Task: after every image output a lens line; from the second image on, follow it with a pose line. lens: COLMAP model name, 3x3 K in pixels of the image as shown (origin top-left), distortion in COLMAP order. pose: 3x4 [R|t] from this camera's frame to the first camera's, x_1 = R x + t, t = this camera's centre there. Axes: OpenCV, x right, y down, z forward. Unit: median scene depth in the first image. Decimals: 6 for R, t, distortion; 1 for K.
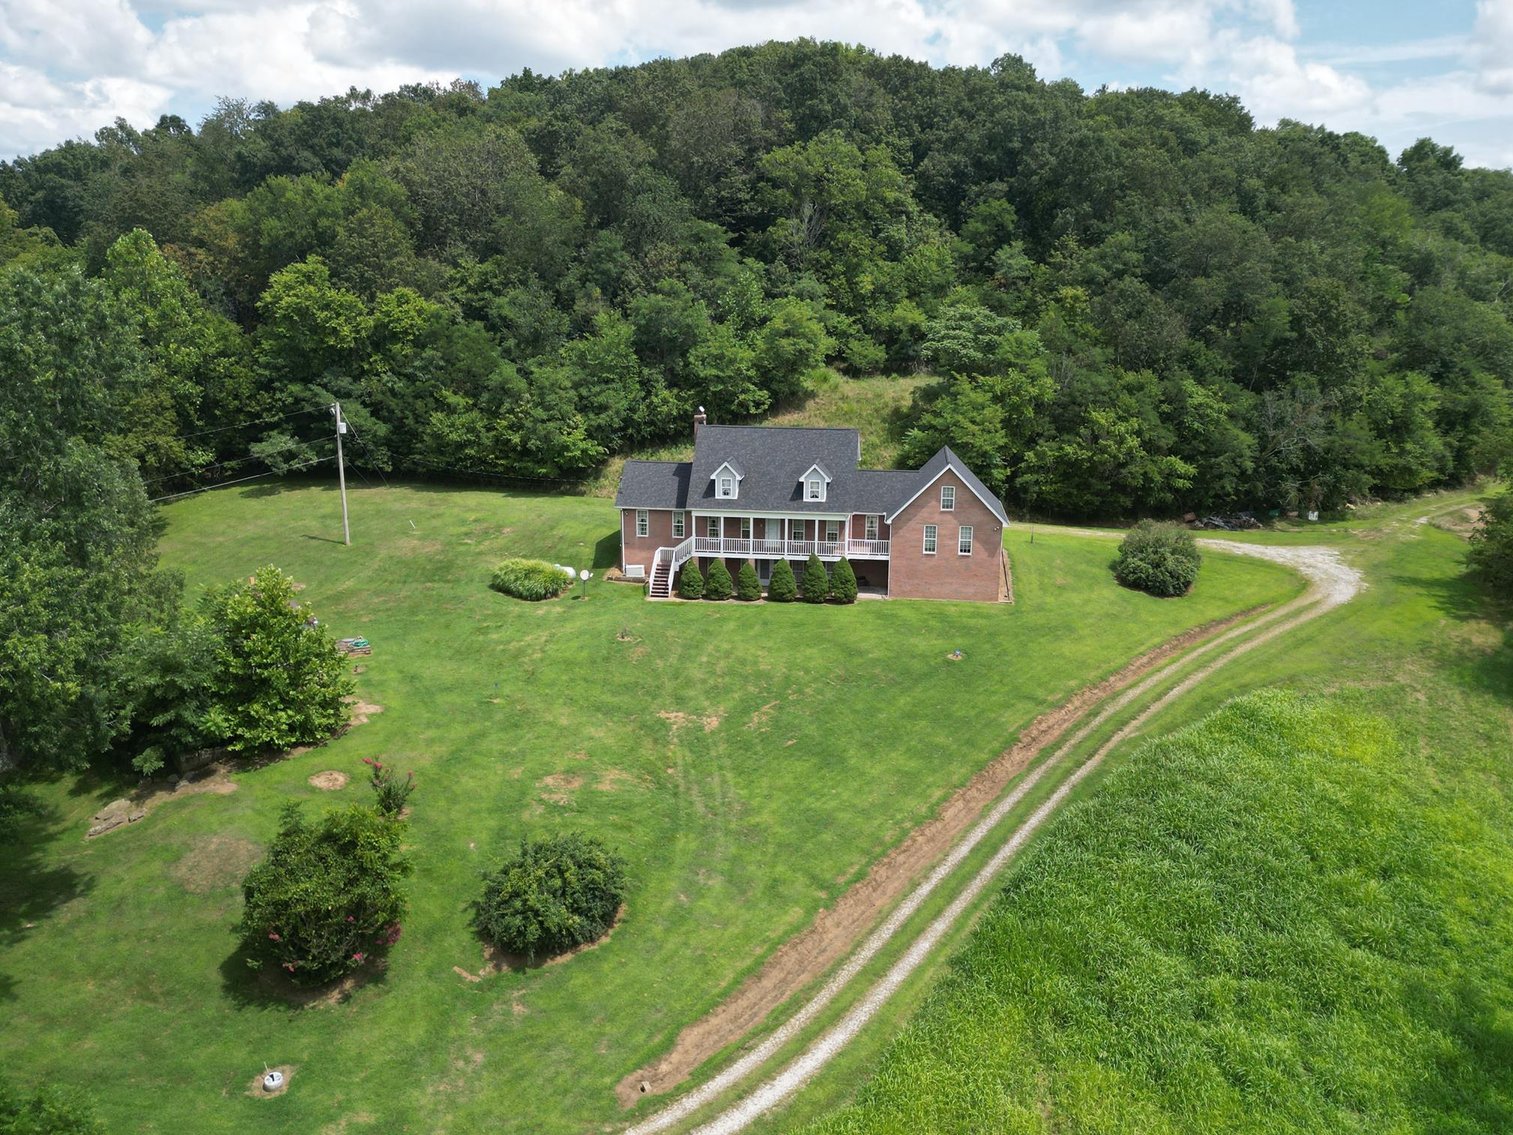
lens RADIAL K [[1063.6, 0, 763.7], [0, 1063.6, 564.2], [0, 0, 1]] dist [0.074856, -0.069665]
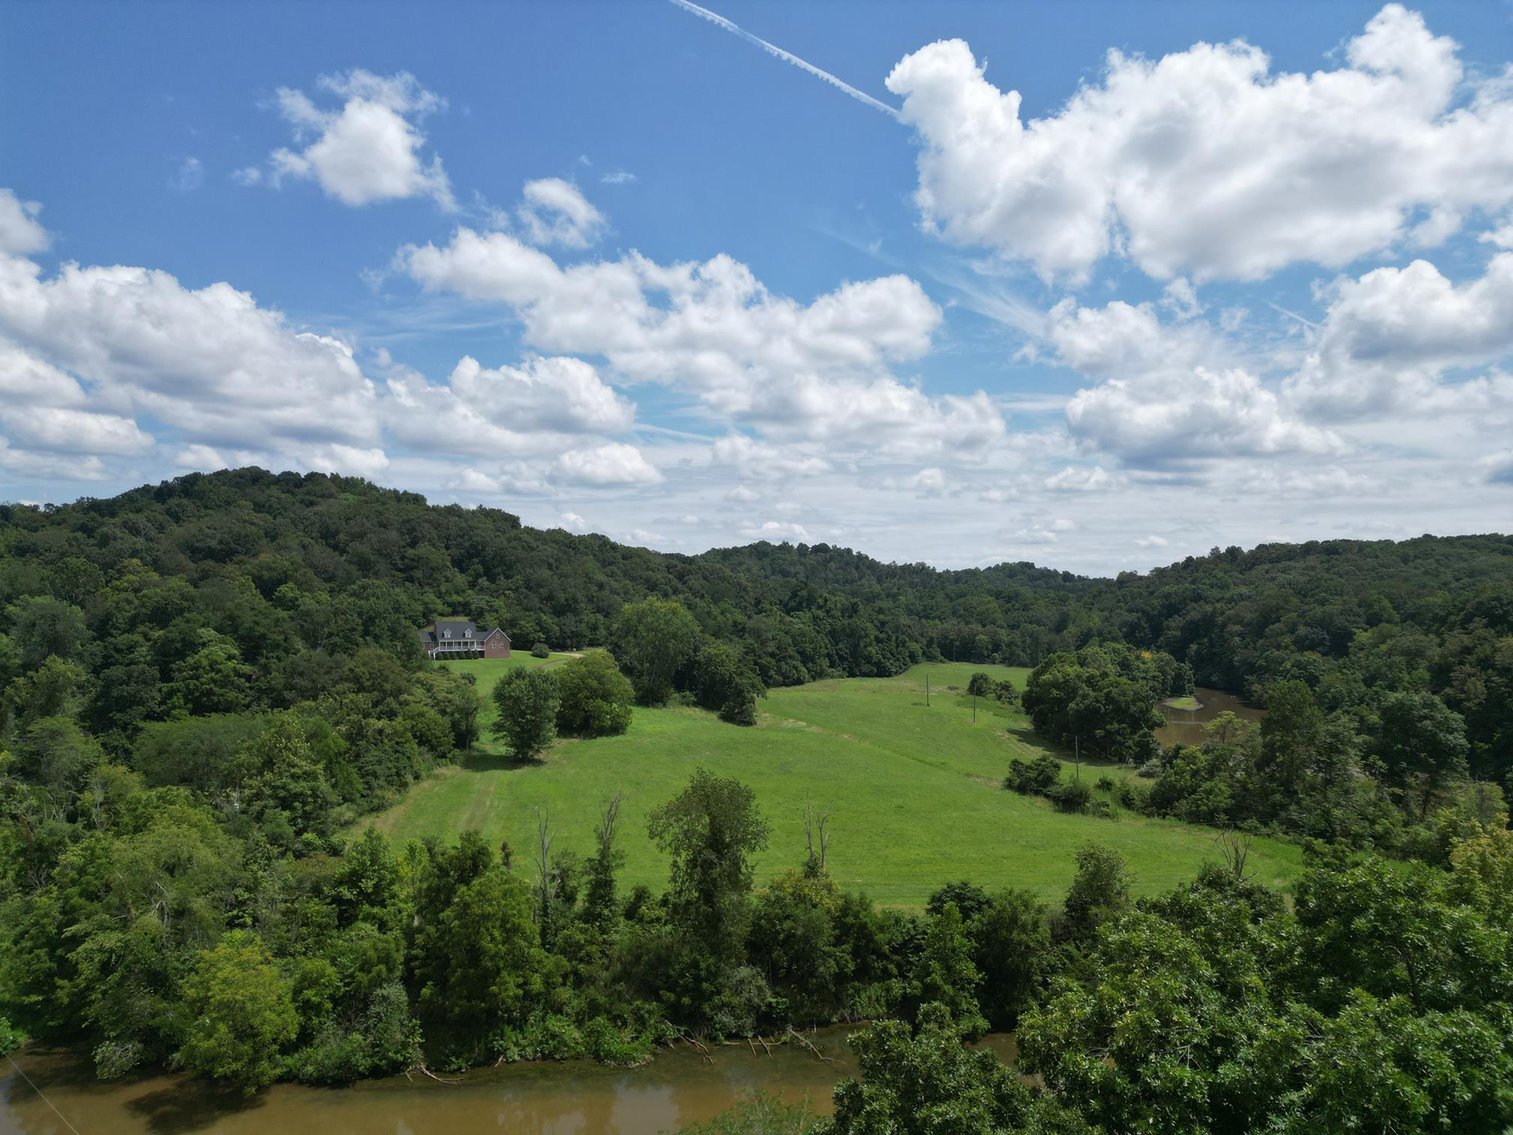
lens RADIAL K [[1063.6, 0, 763.7], [0, 1063.6, 564.2], [0, 0, 1]] dist [0.074856, -0.069665]
pose [[0.820861, 0.011126, 0.571019, -1.436612], [0.145214, 0.962887, -0.227511, 0.810449], [-0.552358, 0.269675, 0.788781, -3.161031]]
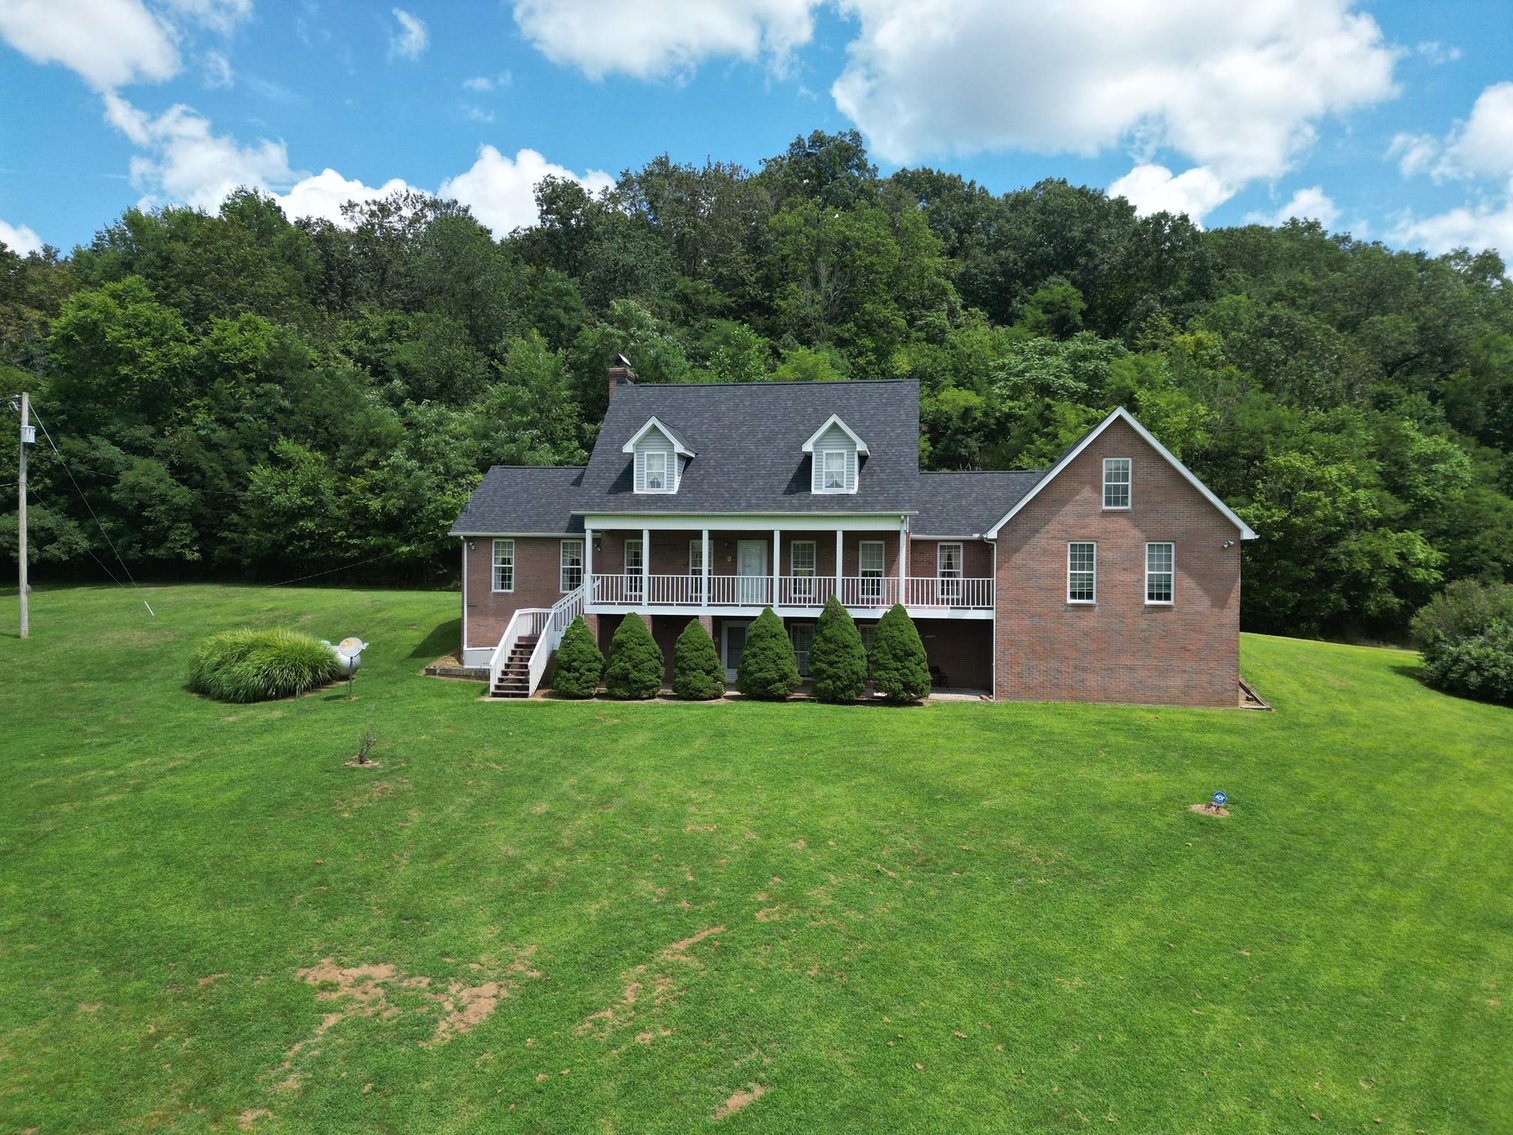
lens RADIAL K [[1119.8, 0, 758.2], [0, 1119.8, 525.5], [0, 0, 1]] dist [0.074658, -0.085567]
pose [[0.999709, 0.001584, -0.024087, 0.024191], [-0.006820, 0.975725, -0.218893, 0.064022], [0.023156, 0.218993, 0.975452, 0.484926]]
